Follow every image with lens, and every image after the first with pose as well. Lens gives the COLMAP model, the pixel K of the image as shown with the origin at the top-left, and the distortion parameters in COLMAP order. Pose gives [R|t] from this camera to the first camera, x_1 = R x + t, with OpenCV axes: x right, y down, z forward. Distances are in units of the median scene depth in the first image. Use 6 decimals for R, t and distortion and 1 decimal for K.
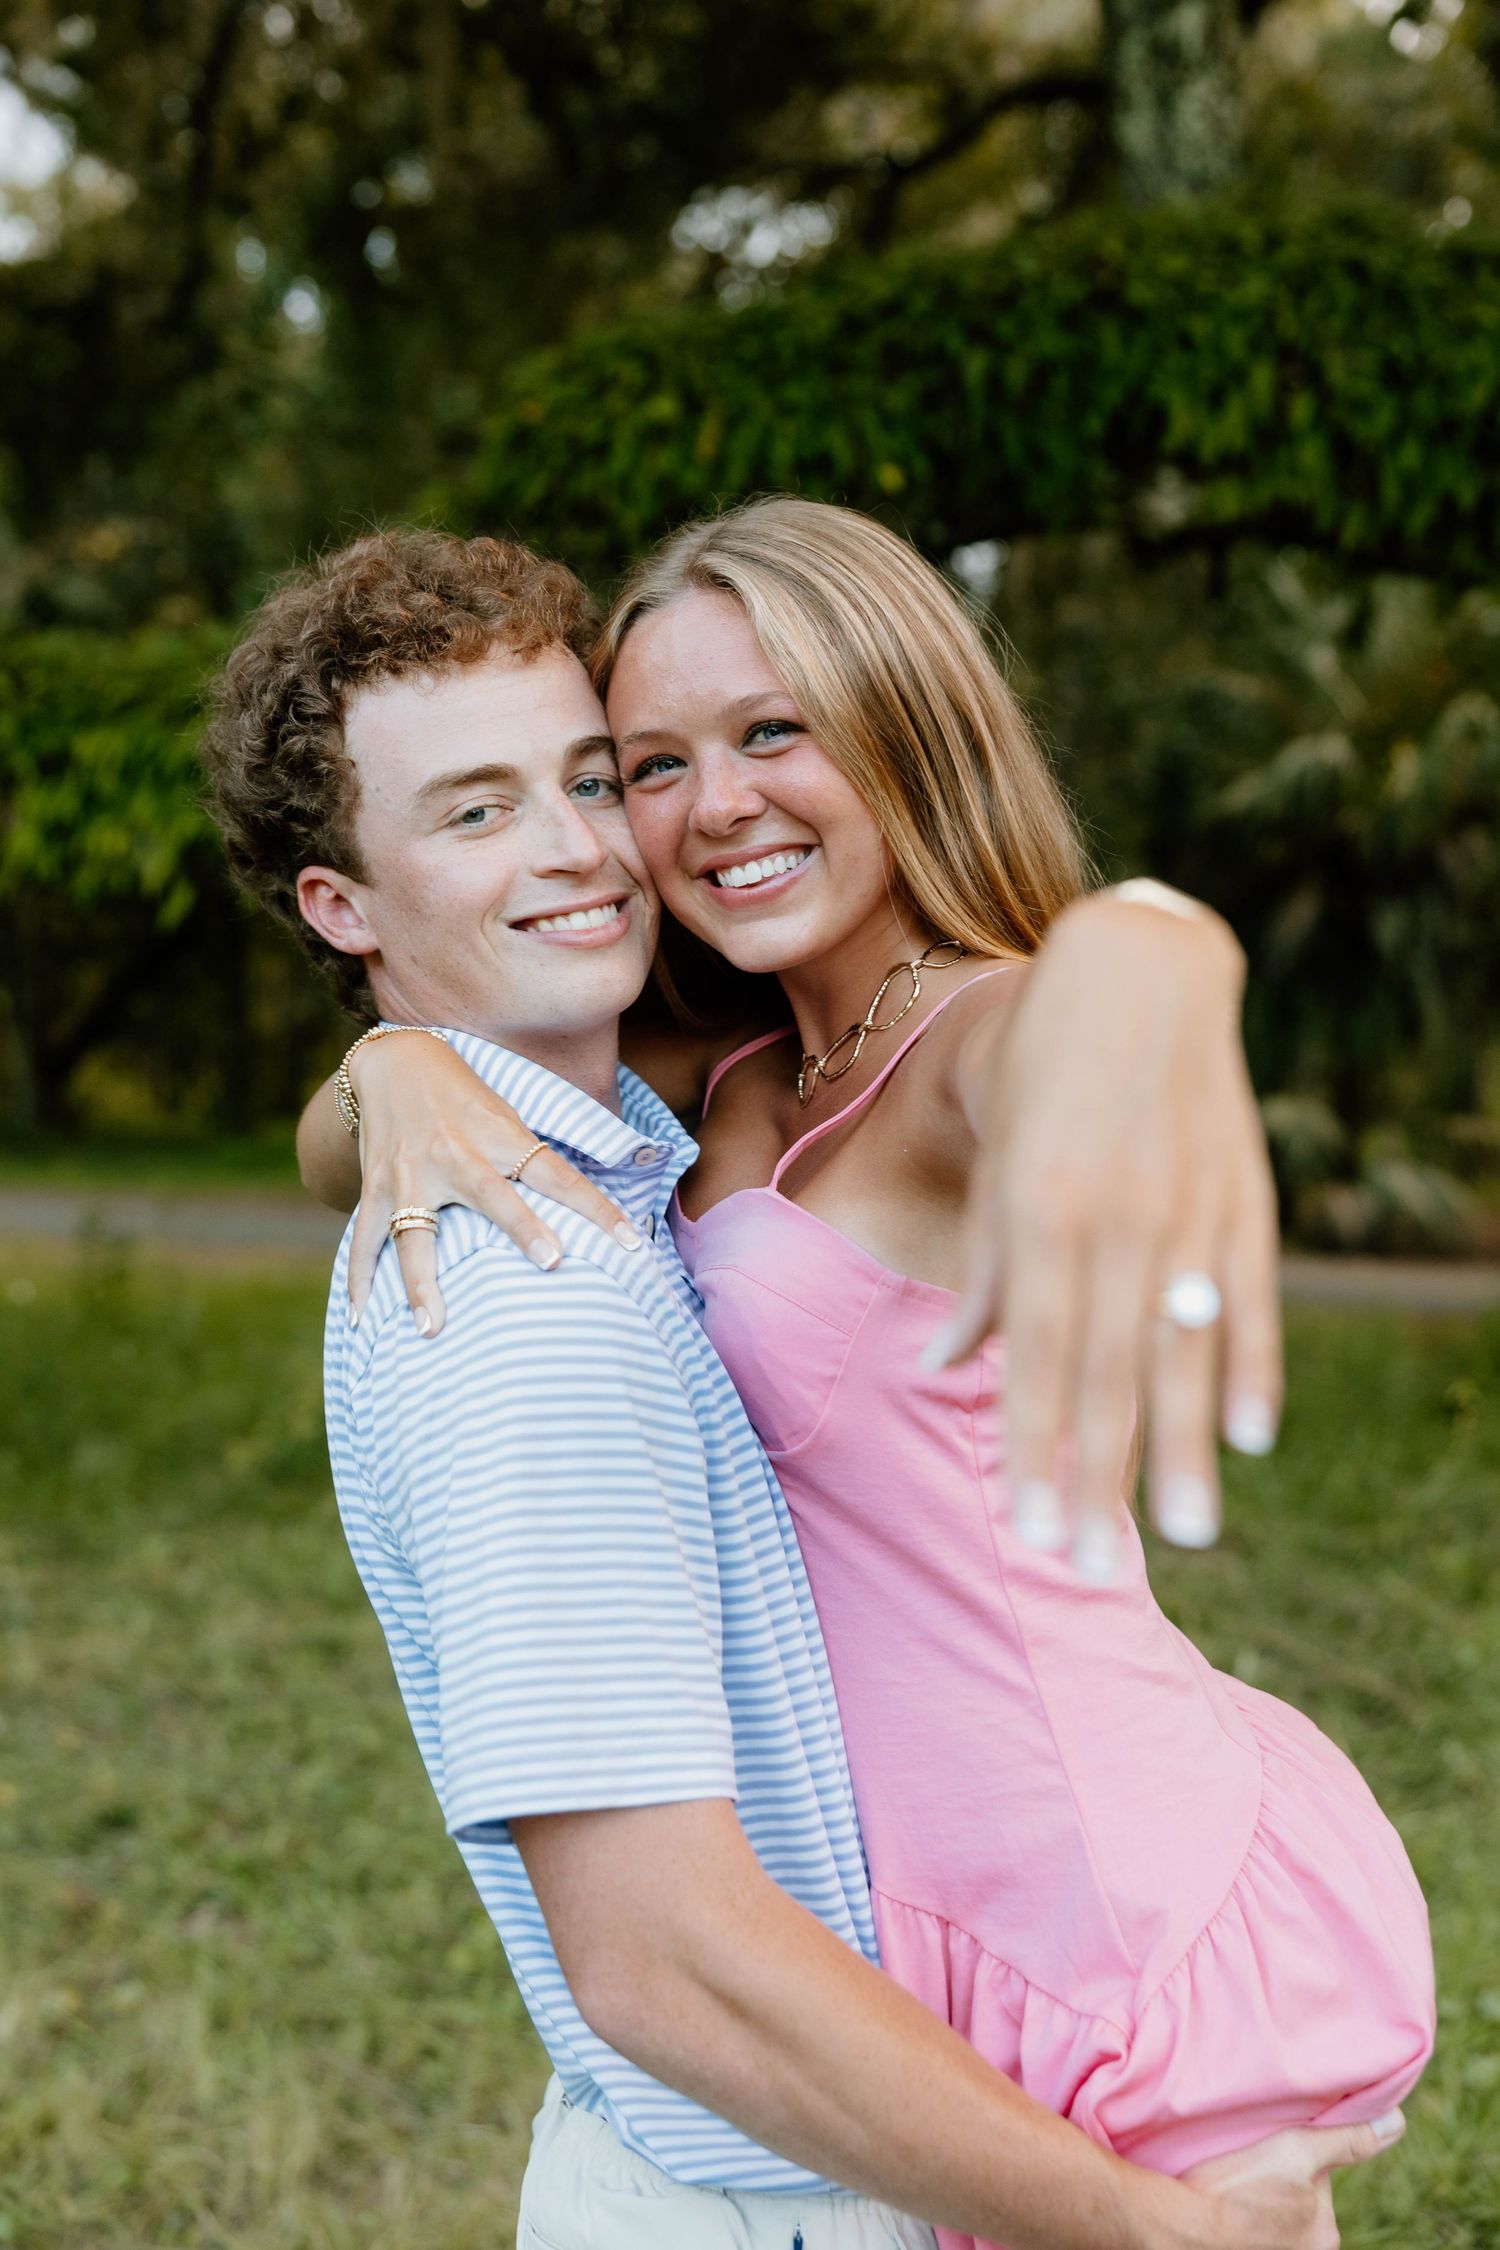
lens RADIAL K [[2653.9, 0, 755.6], [0, 2653.9, 1117.2], [0, 0, 1]] dist [0.008899, 0.000000]
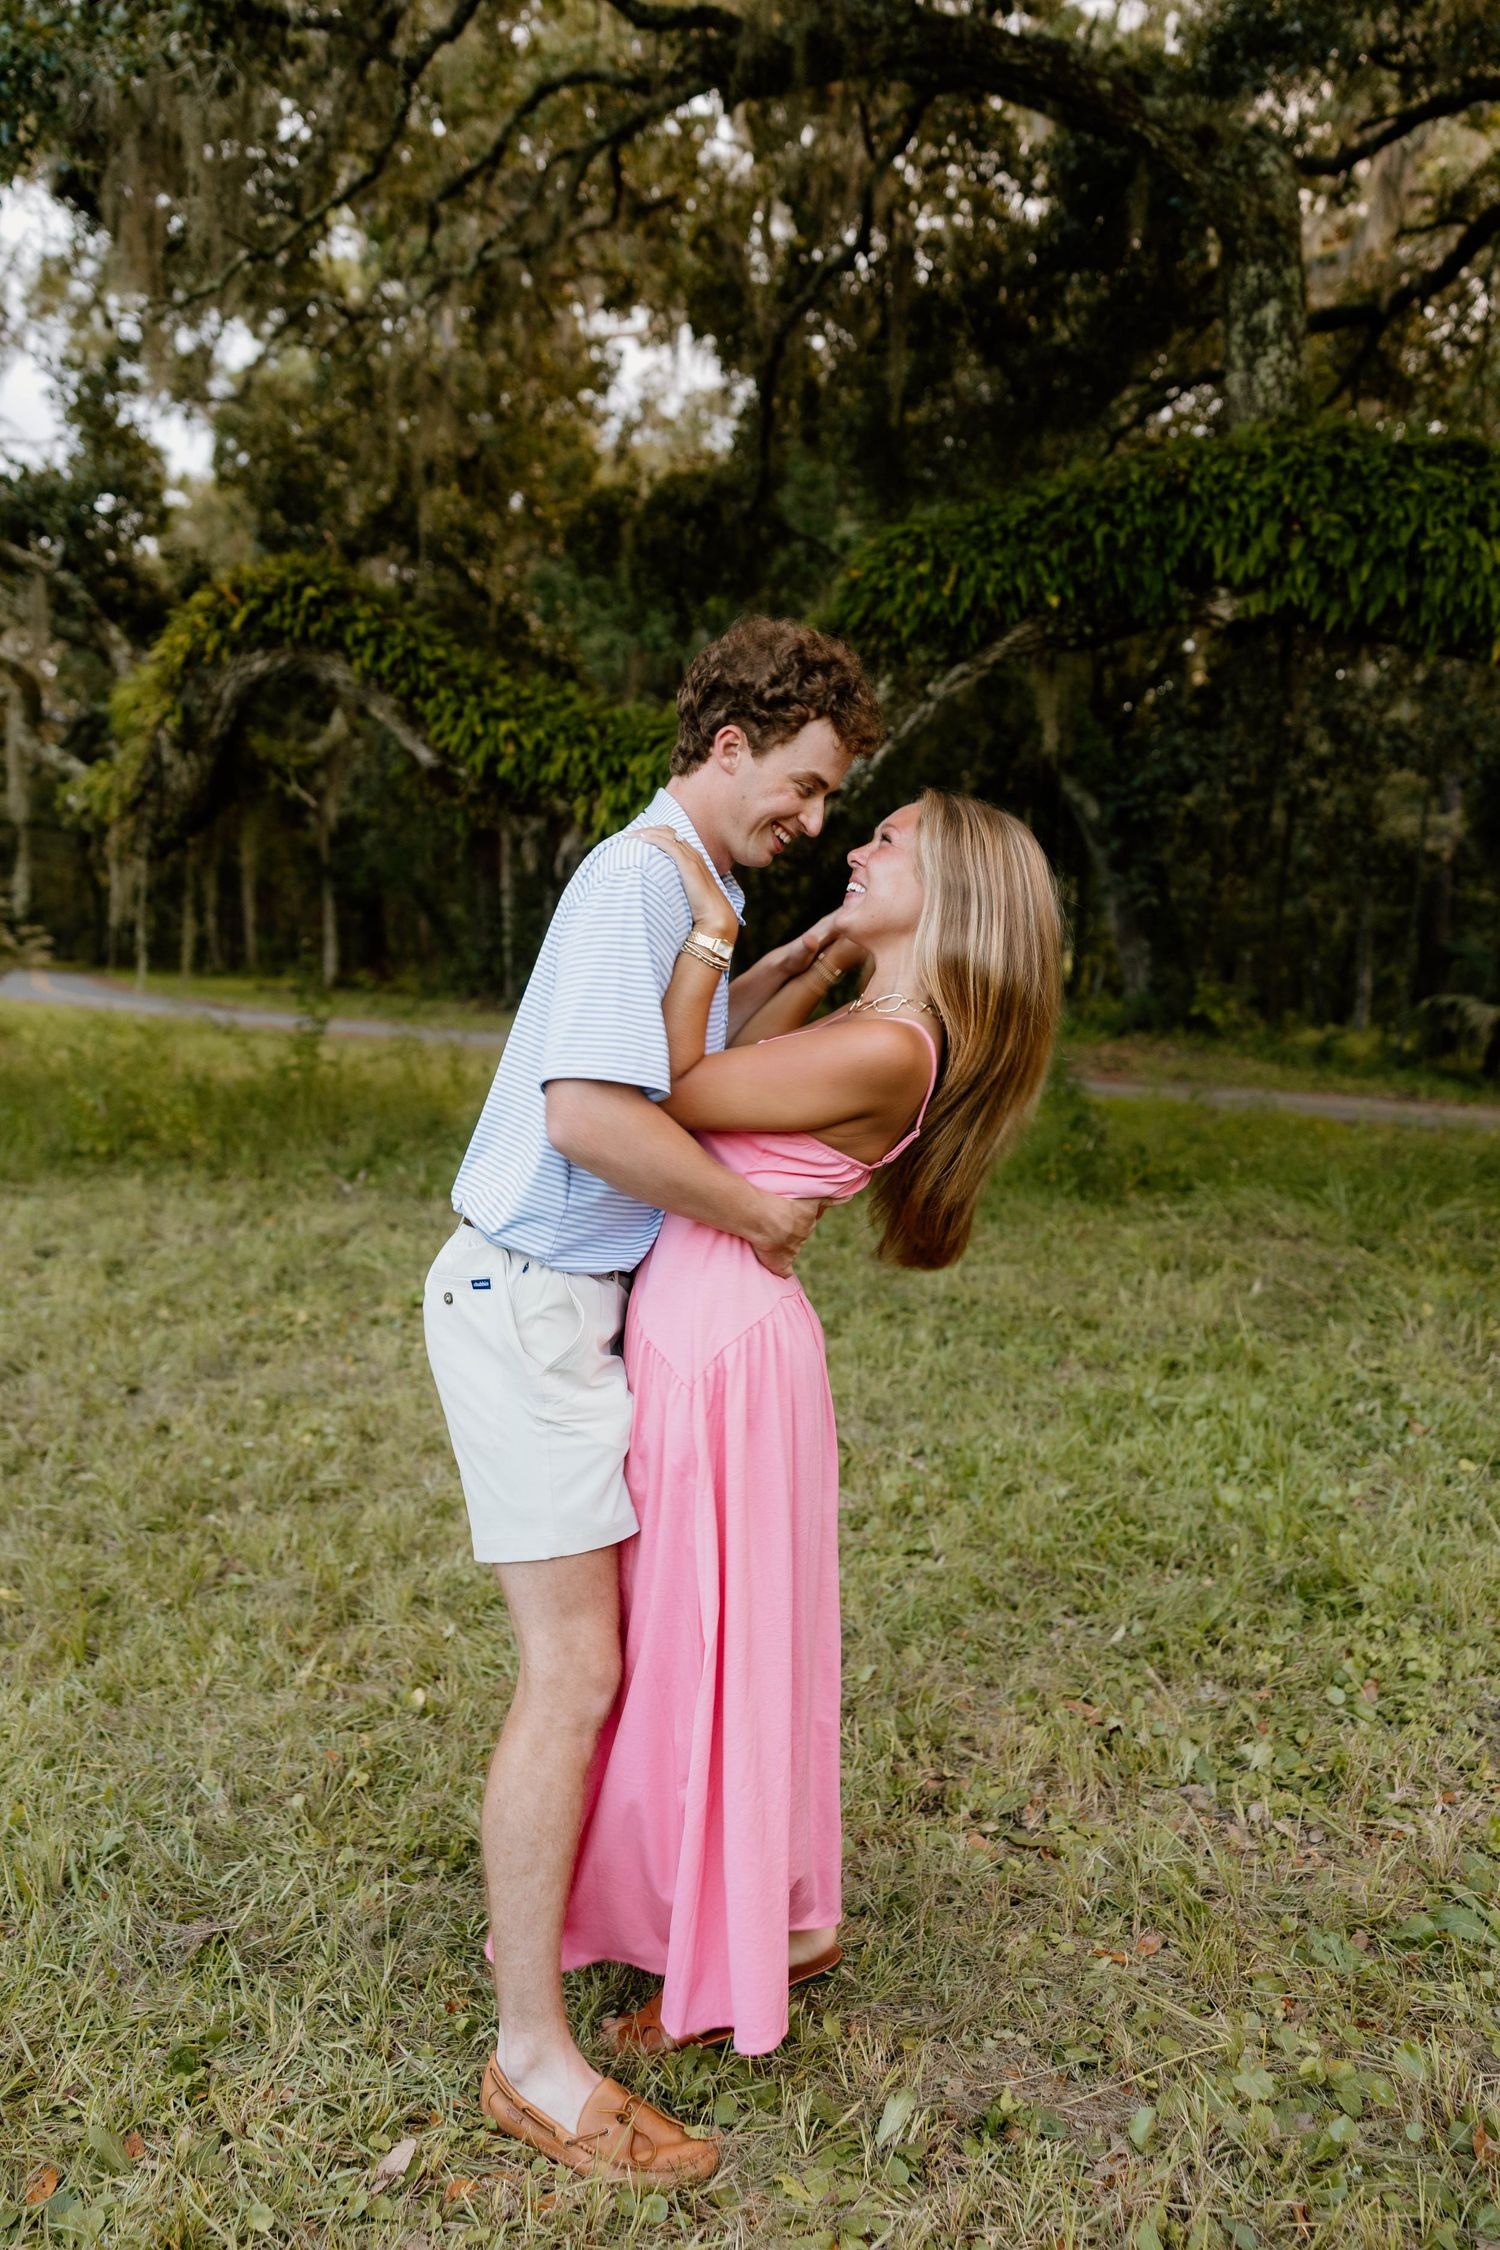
lens RADIAL K [[1813.4, 0, 722.2], [0, 1813.4, 1112.5], [0, 0, 1]] dist [0.003267, 0.008867]
pose [[0.956367, 0.034809, -0.290088, 0.202233], [-0.020962, 0.998494, 0.050707, 0.041463], [0.291416, -0.042414, 0.955656, -0.227858]]
